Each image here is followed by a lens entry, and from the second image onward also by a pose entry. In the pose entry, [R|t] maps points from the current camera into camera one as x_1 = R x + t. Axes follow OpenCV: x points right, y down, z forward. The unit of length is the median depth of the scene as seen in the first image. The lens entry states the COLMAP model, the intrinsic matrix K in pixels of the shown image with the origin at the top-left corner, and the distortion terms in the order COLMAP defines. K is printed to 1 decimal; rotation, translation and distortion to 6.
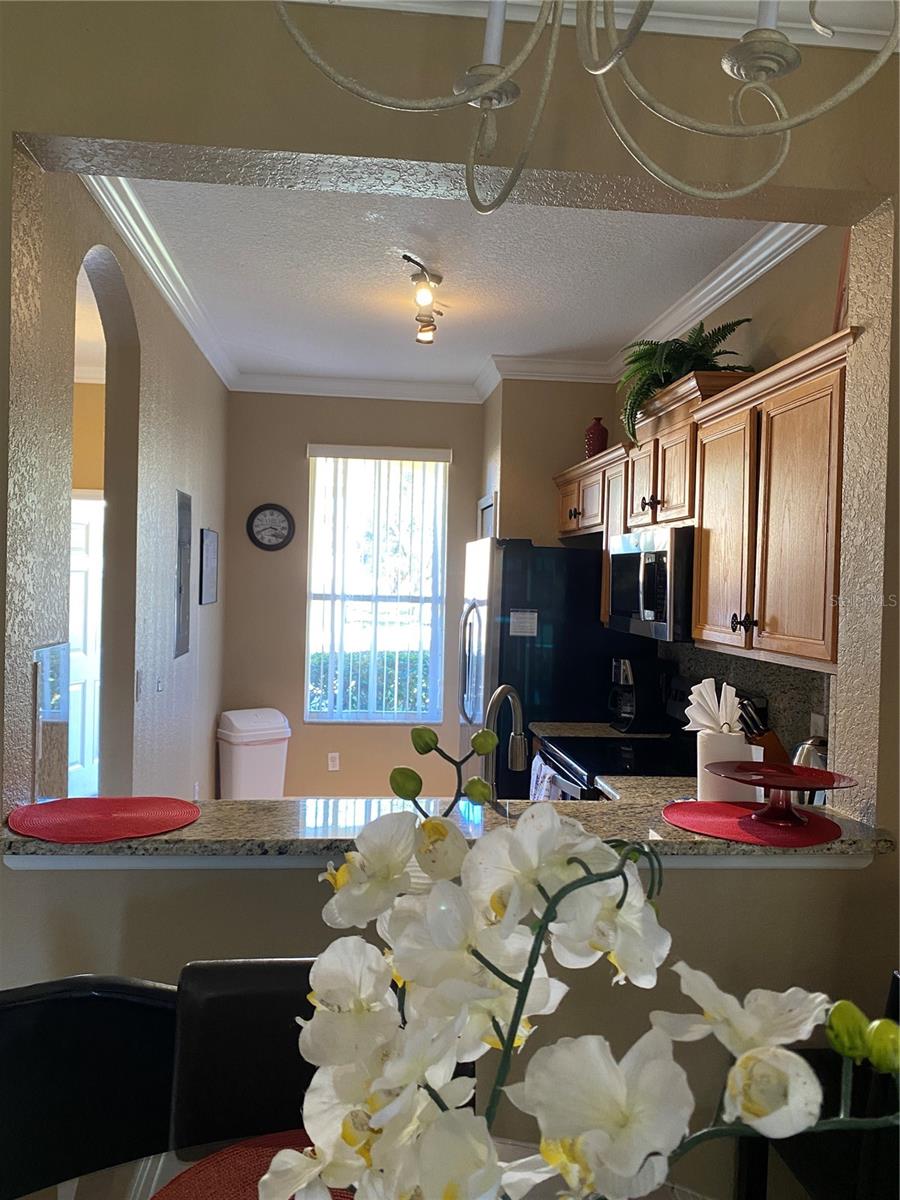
lens RADIAL K [[925.9, 0, 448.6], [0, 925.9, 590.0], [0, 0, 1]] dist [-0.038924, 0.036081]
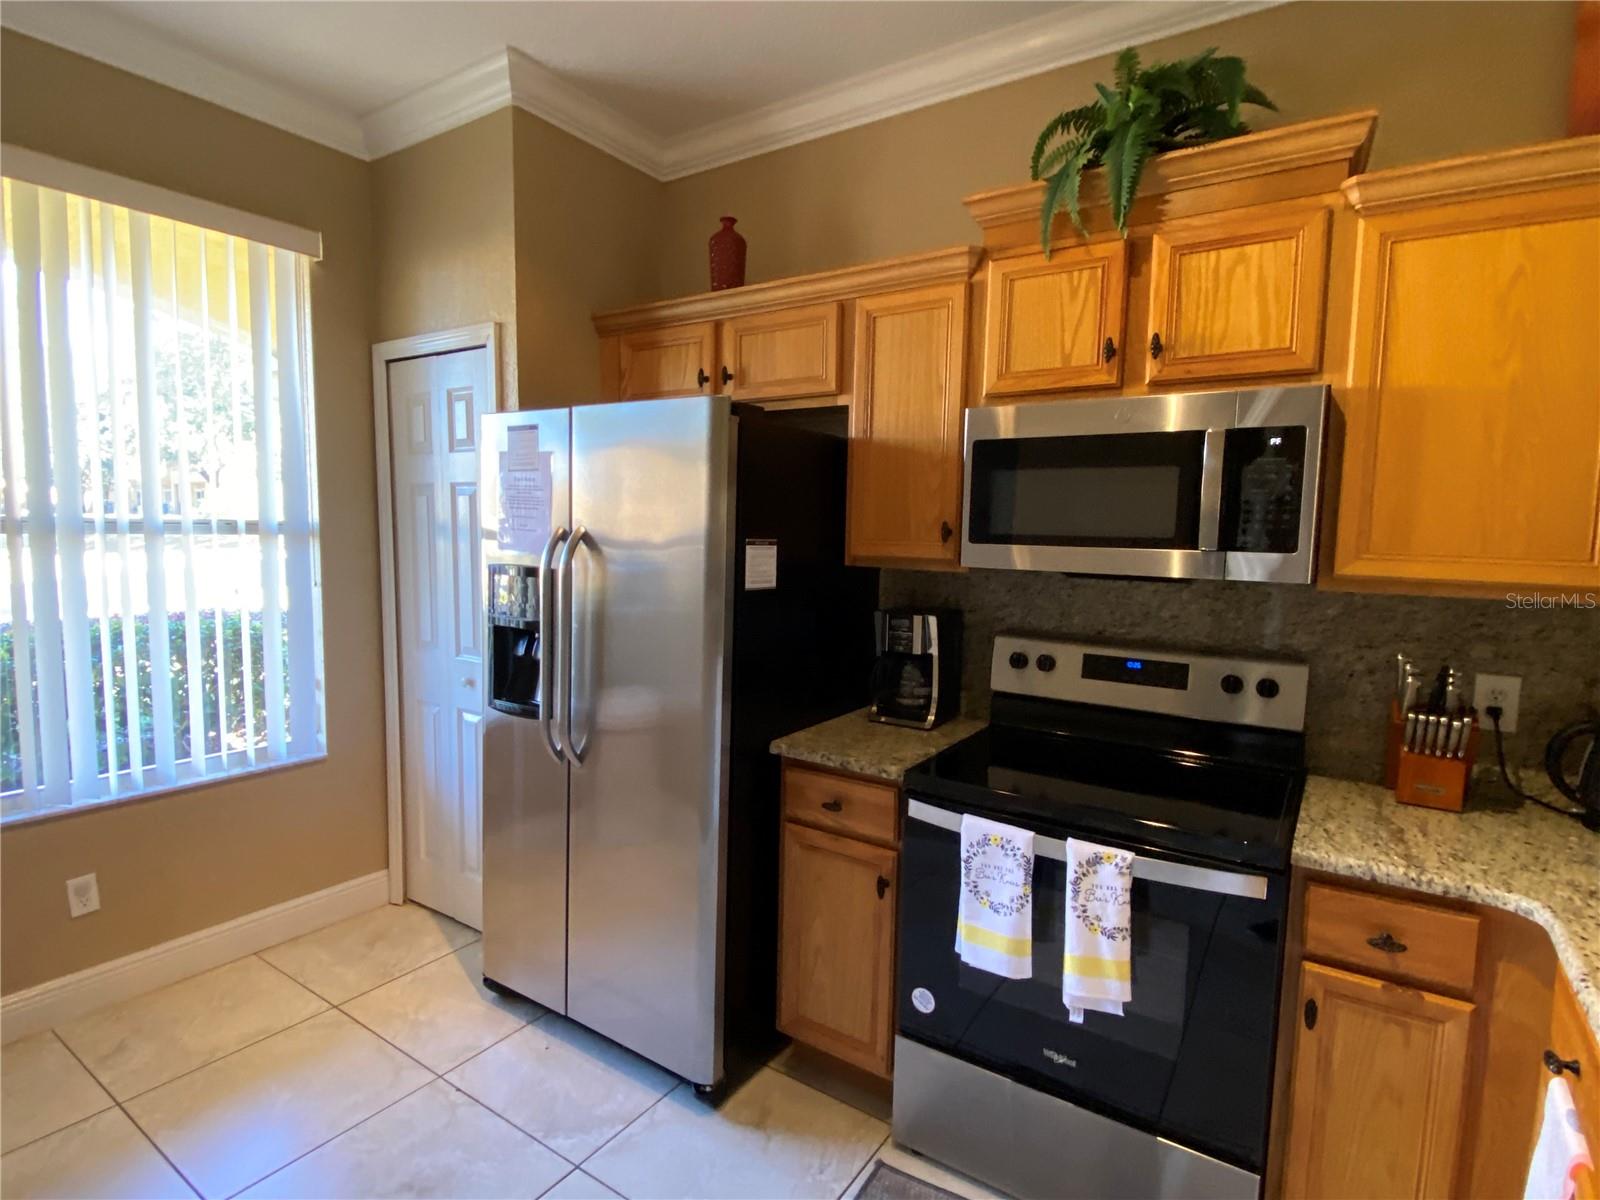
lens RADIAL K [[824.3, 0, 797.4], [0, 824.3, 600.4], [0, 0, 1]] dist [0.021299, -0.001079]
pose [[0.645216, -0.080099, 0.759790, -0.270237], [0.002699, 0.994722, 0.102575, 0.007255], [-0.763996, -0.064132, 0.642026, 0.674102]]
